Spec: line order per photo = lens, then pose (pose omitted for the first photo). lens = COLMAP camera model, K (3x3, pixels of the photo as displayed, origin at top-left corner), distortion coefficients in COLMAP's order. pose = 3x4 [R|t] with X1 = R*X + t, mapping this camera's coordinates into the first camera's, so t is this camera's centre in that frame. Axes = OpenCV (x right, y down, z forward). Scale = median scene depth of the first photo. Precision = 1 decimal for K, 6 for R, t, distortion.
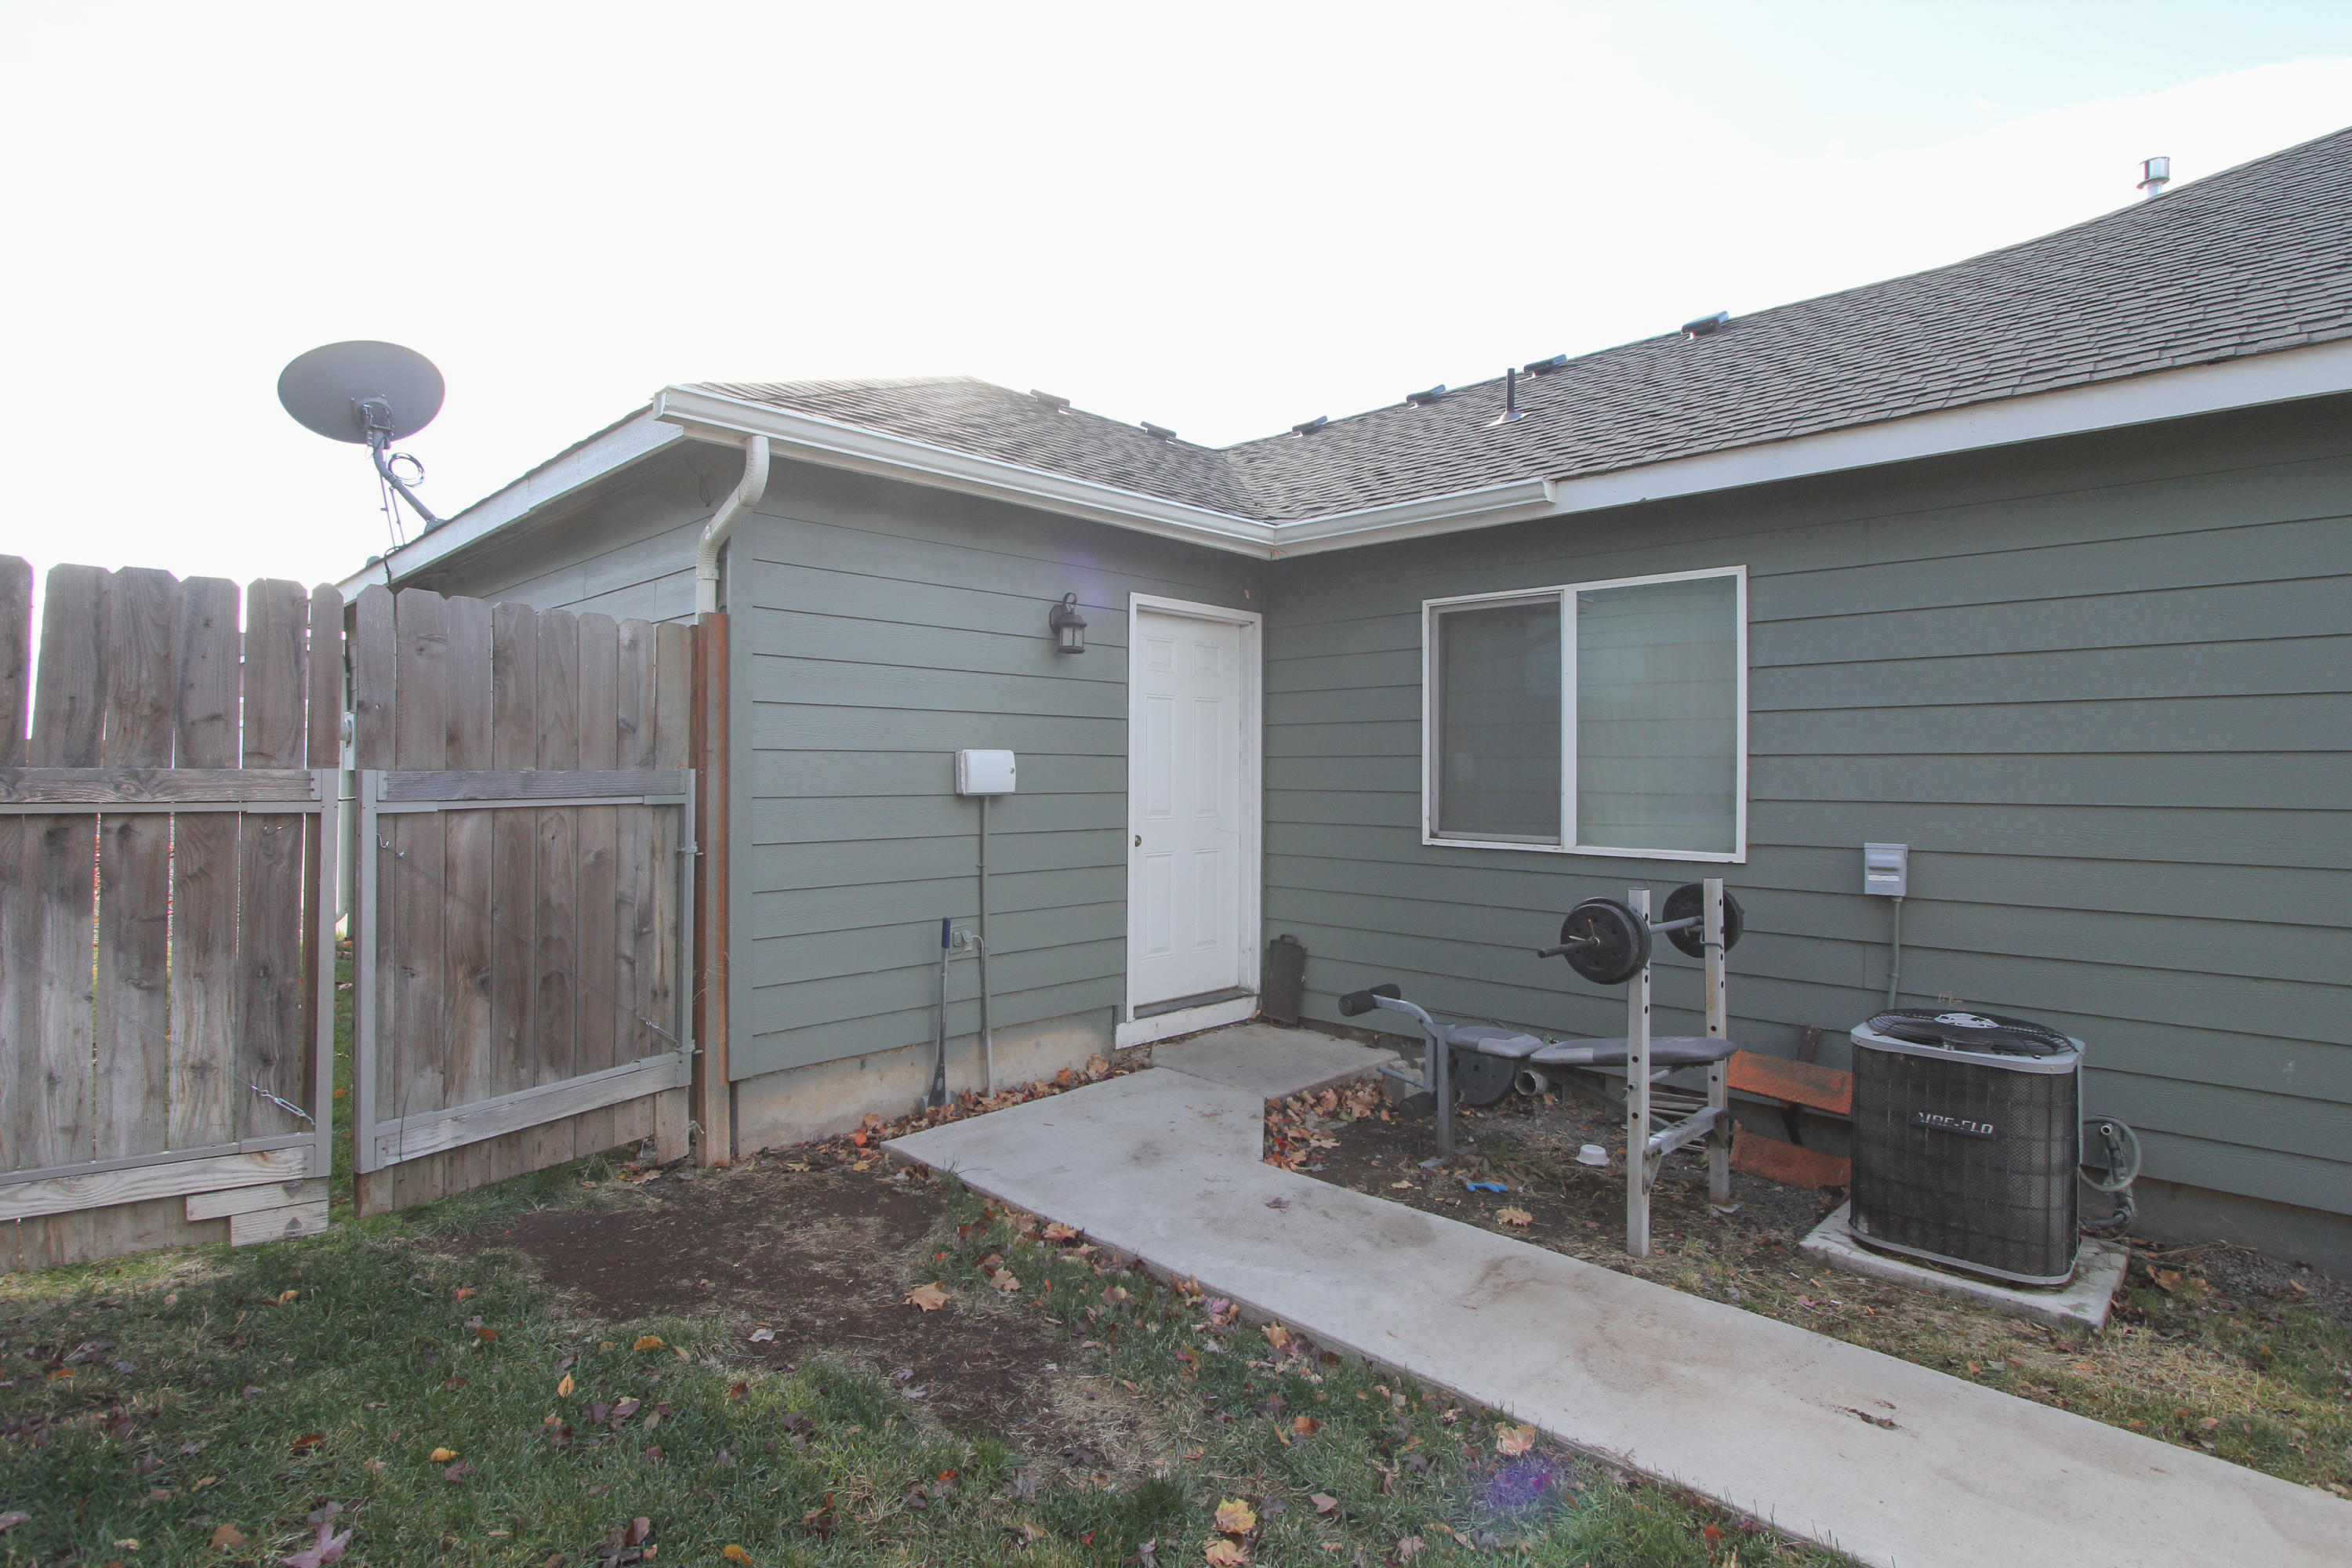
lens RADIAL K [[1178.3, 0, 1183.6], [0, 1178.3, 773.0], [0, 0, 1]] dist [-0.001280, -0.000532]
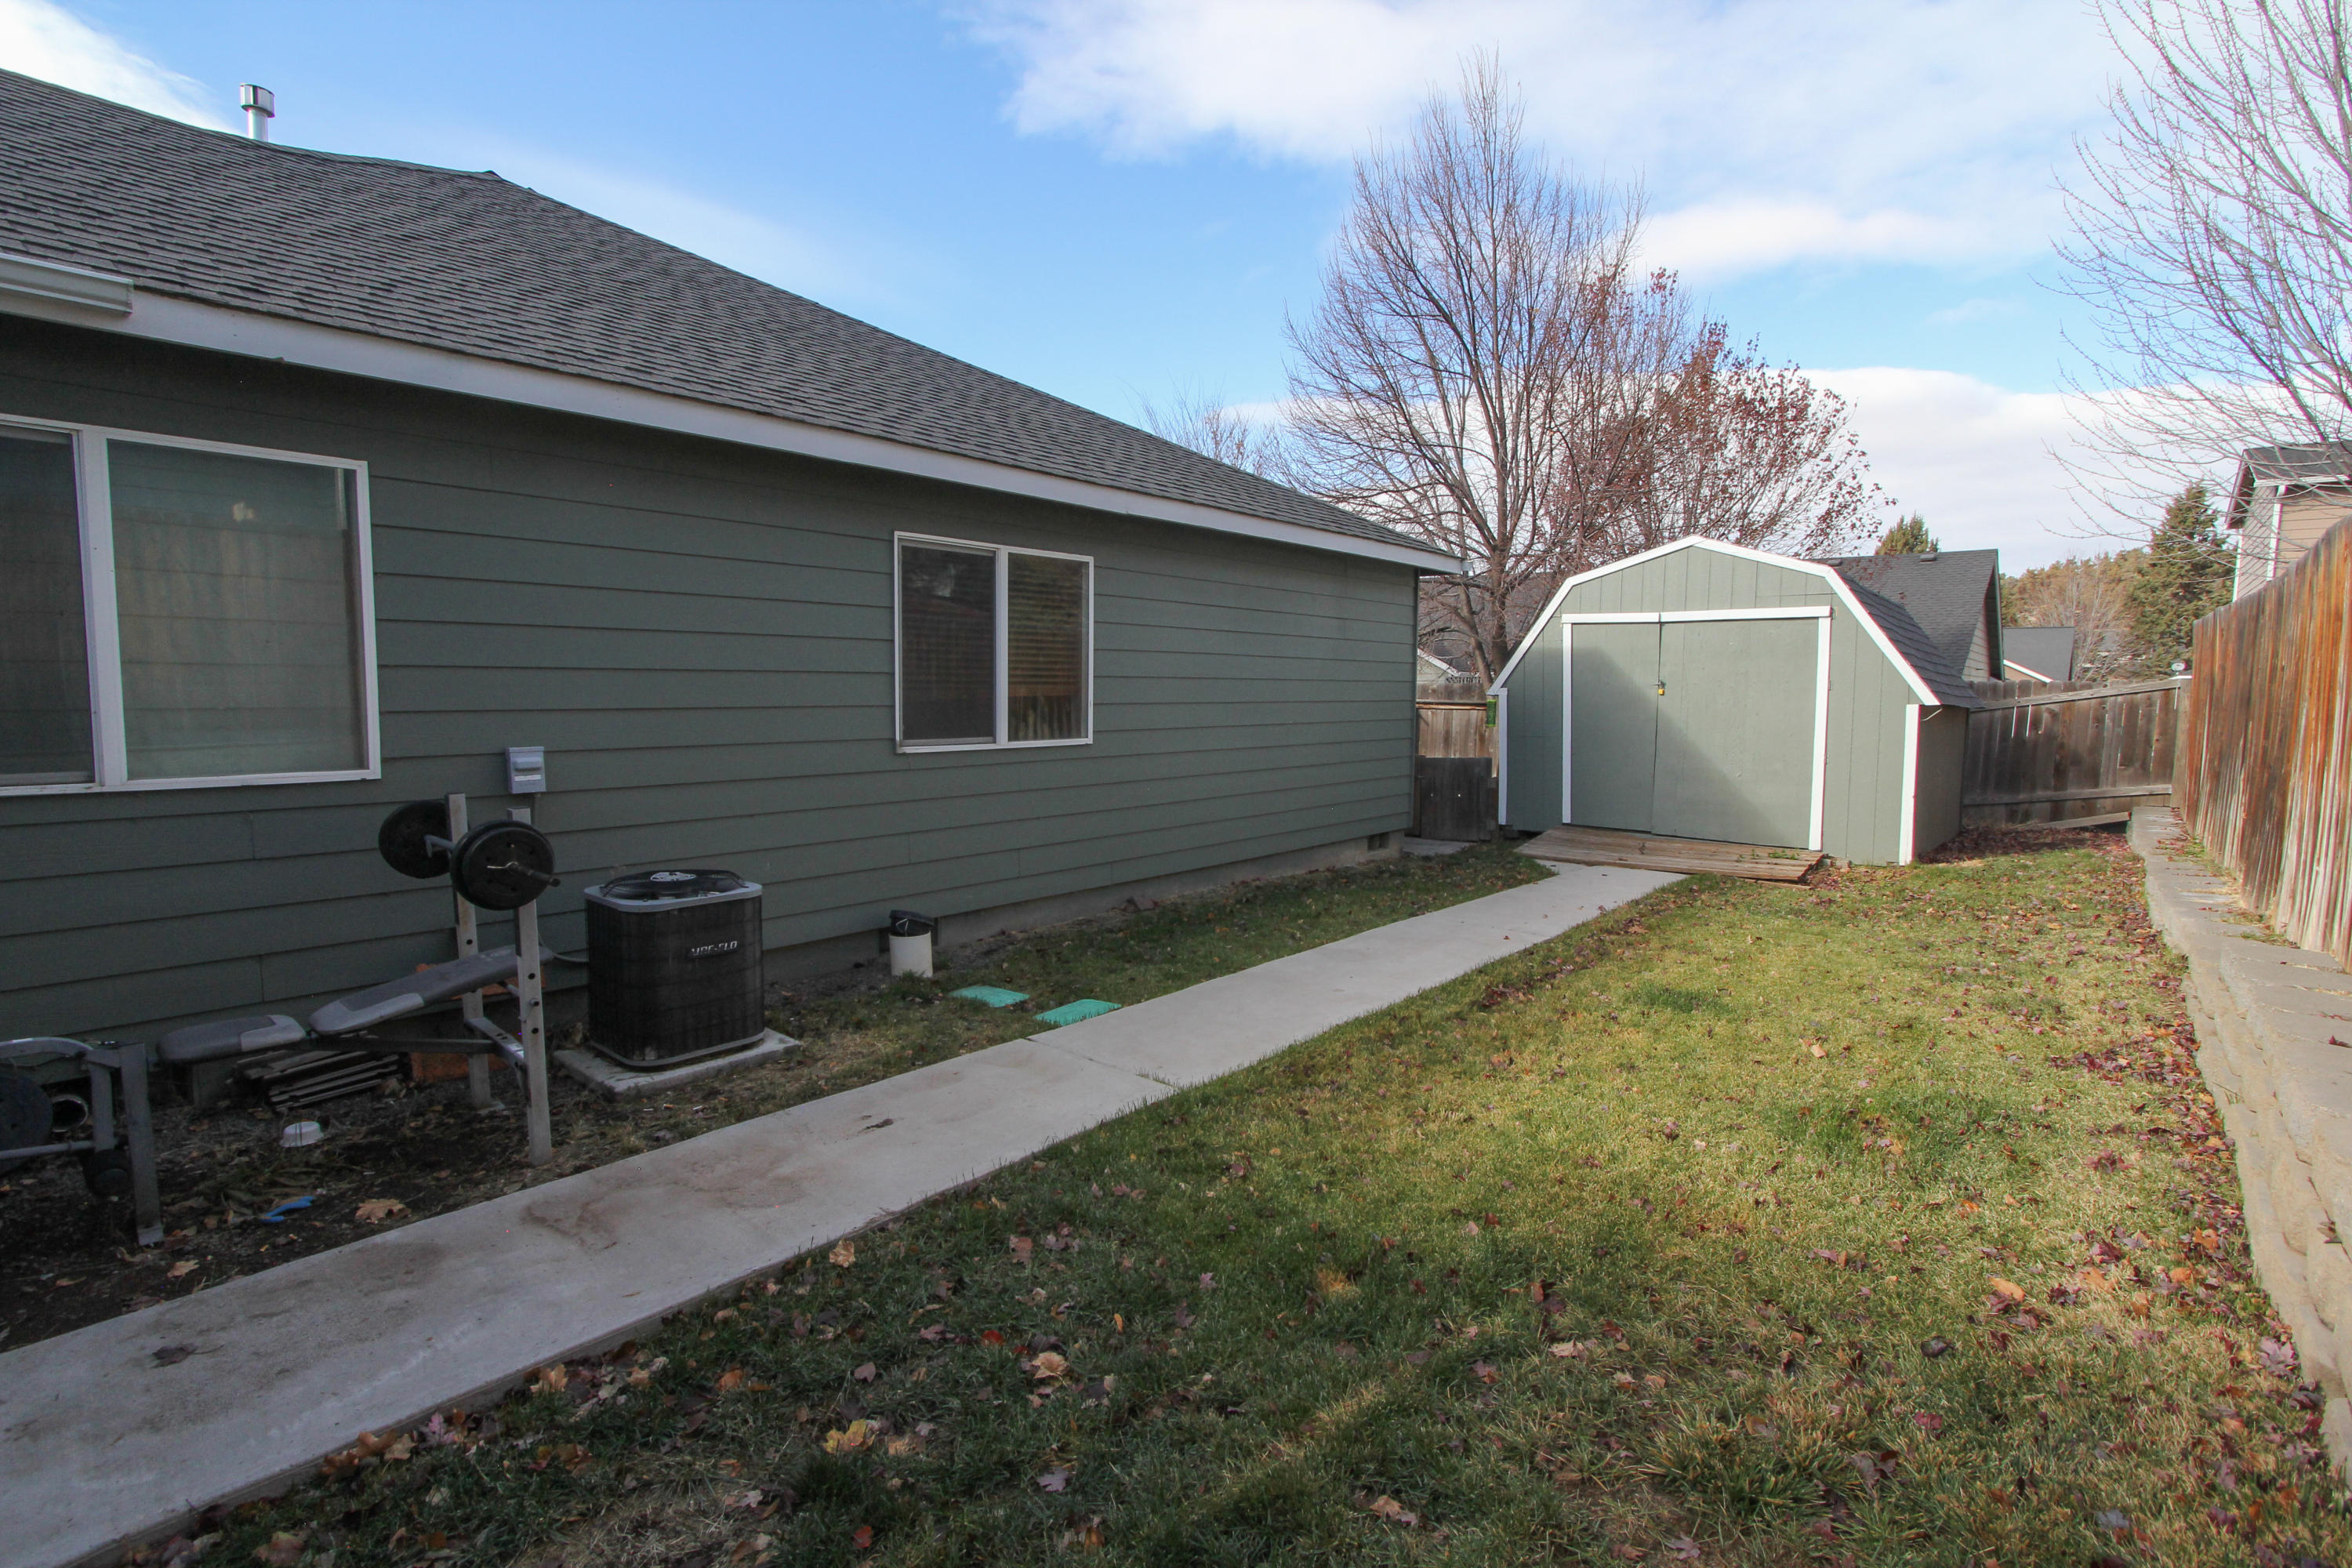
lens RADIAL K [[1075.4, 0, 1179.8], [0, 1075.4, 776.0], [0, 0, 1]] dist [-0.016830, 0.002701]
pose [[-0.060404, -0.085998, 0.994463, -0.525415], [-0.003241, 0.996293, 0.085959, -0.002868], [-0.998169, 0.001969, -0.060459, 0.500882]]
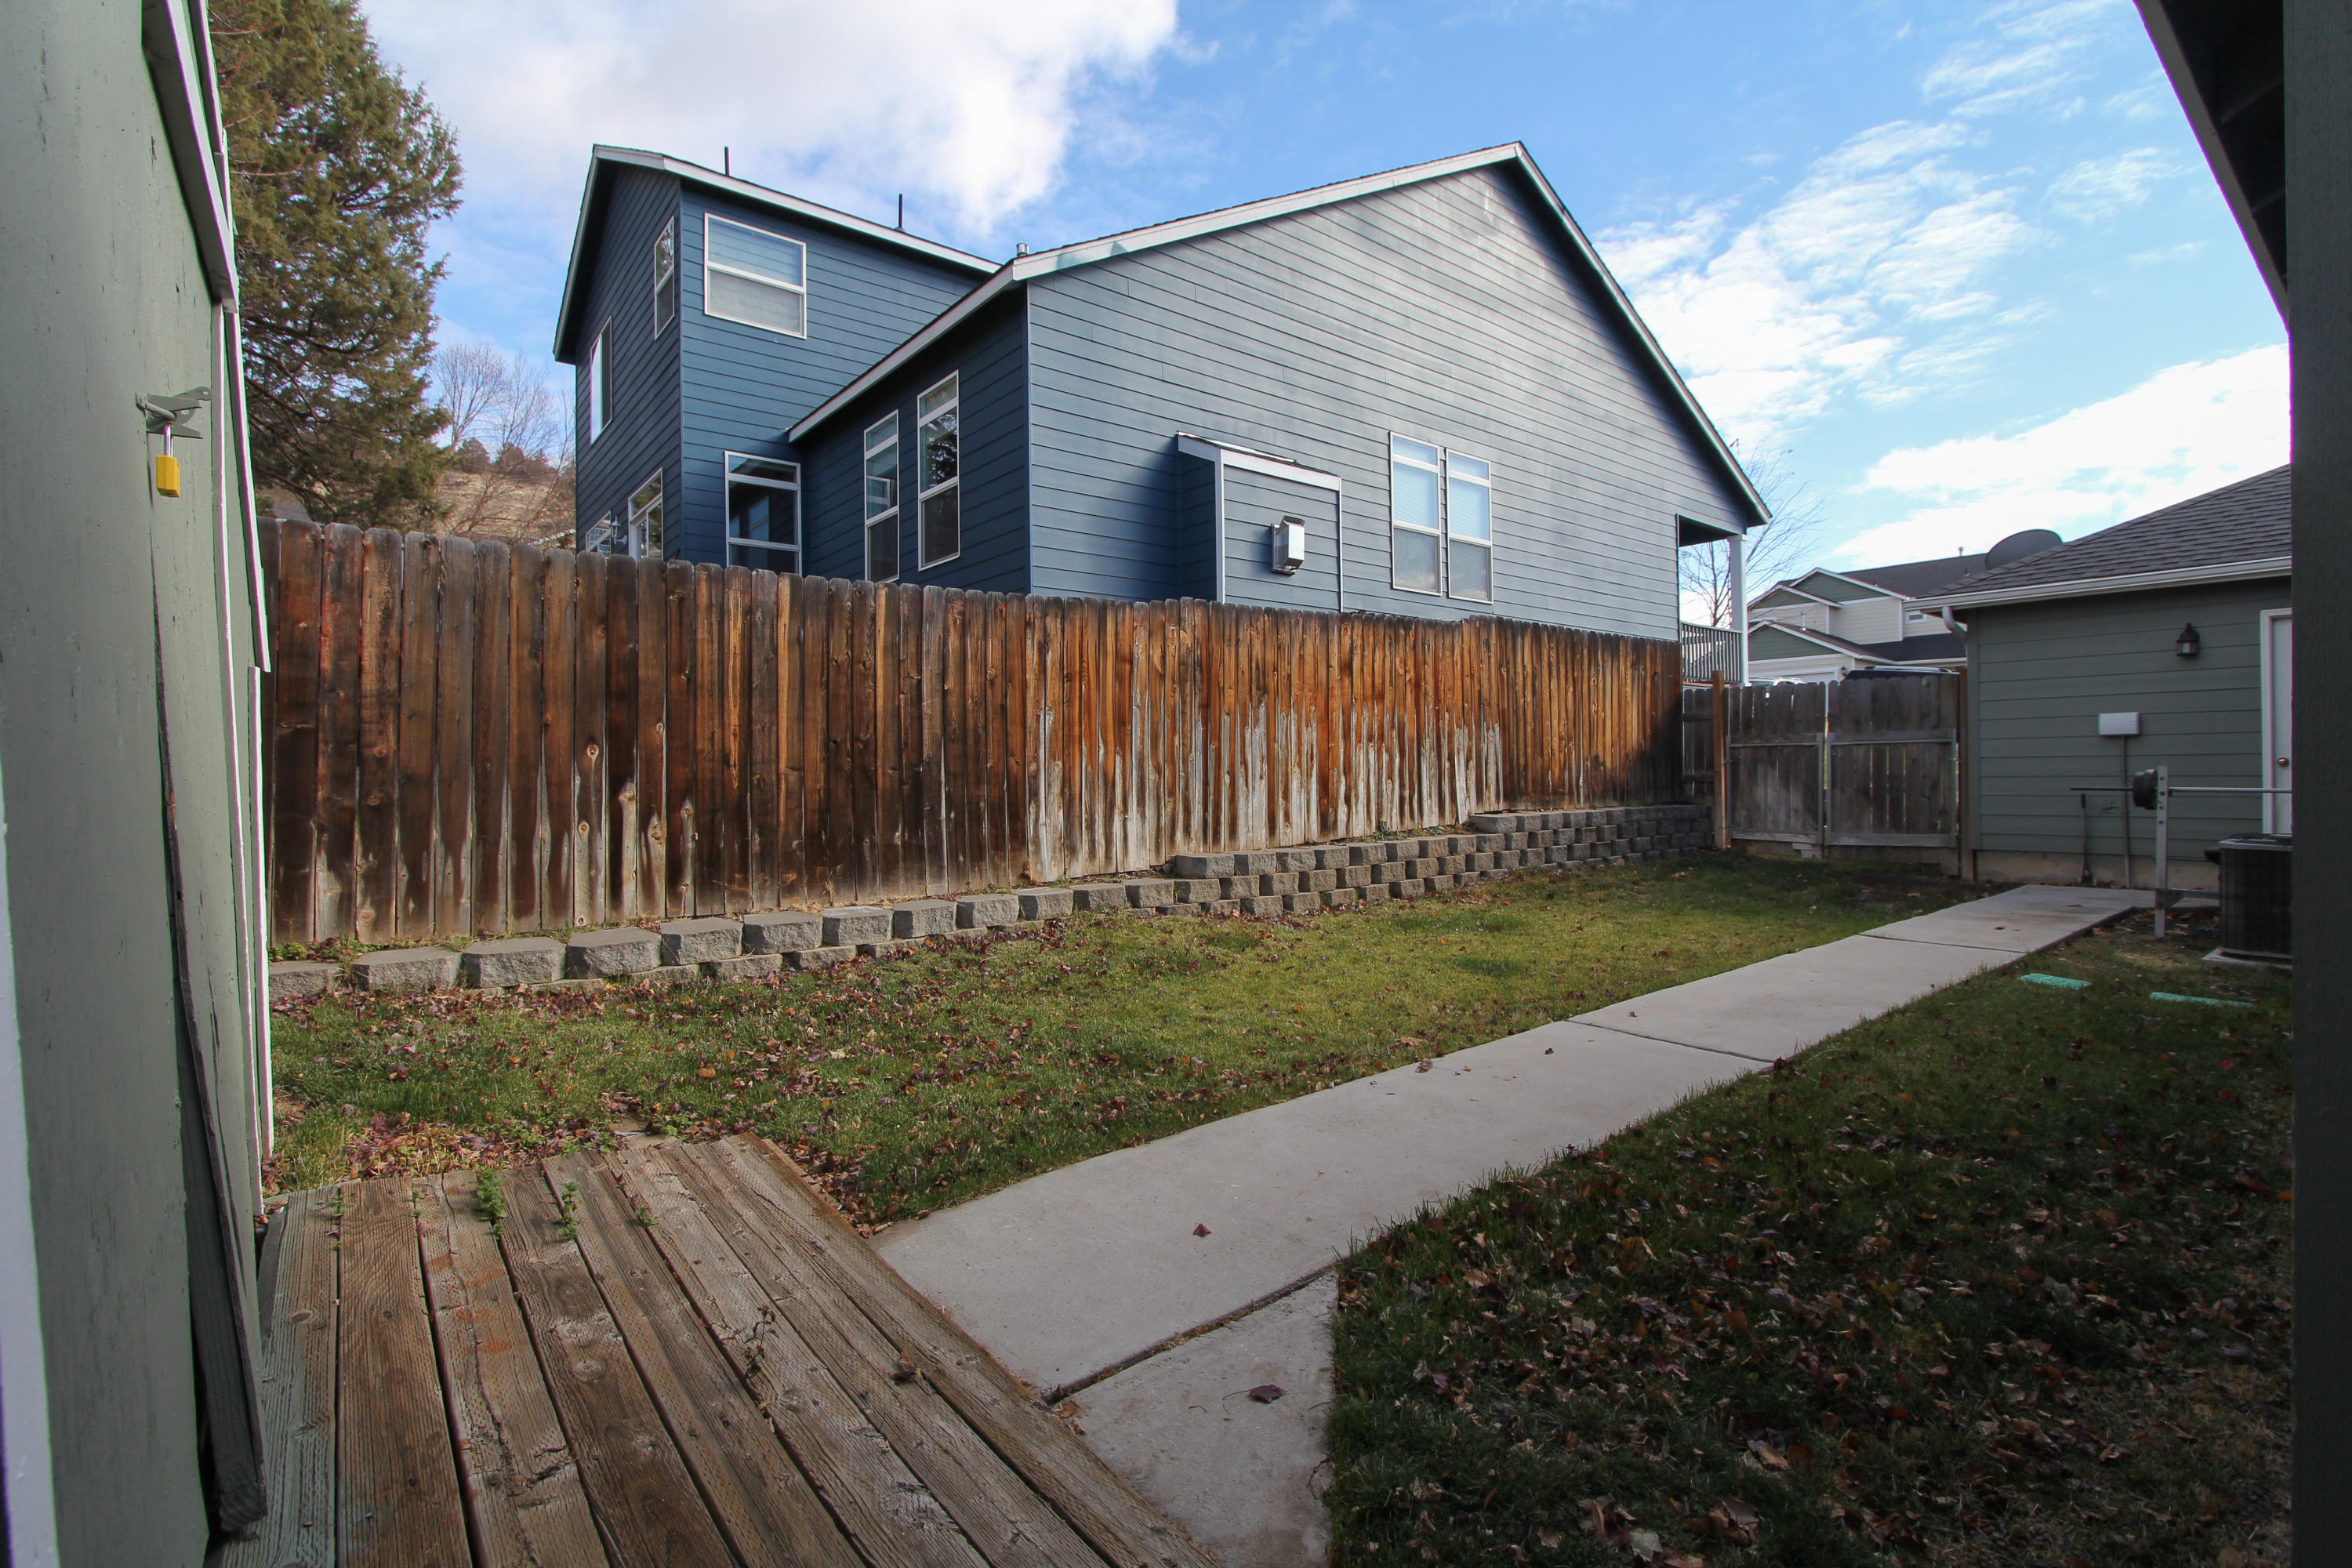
lens RADIAL K [[1075.4, 0, 1185.4], [0, 1075.4, 772.6], [0, 0, 1]] dist [-0.016830, 0.002701]
pose [[-0.117258, 0.001992, -0.993100, 2.725925], [0.015837, 0.999875, 0.000136, 0.084846], [0.992975, -0.015712, -0.117275, -0.551918]]
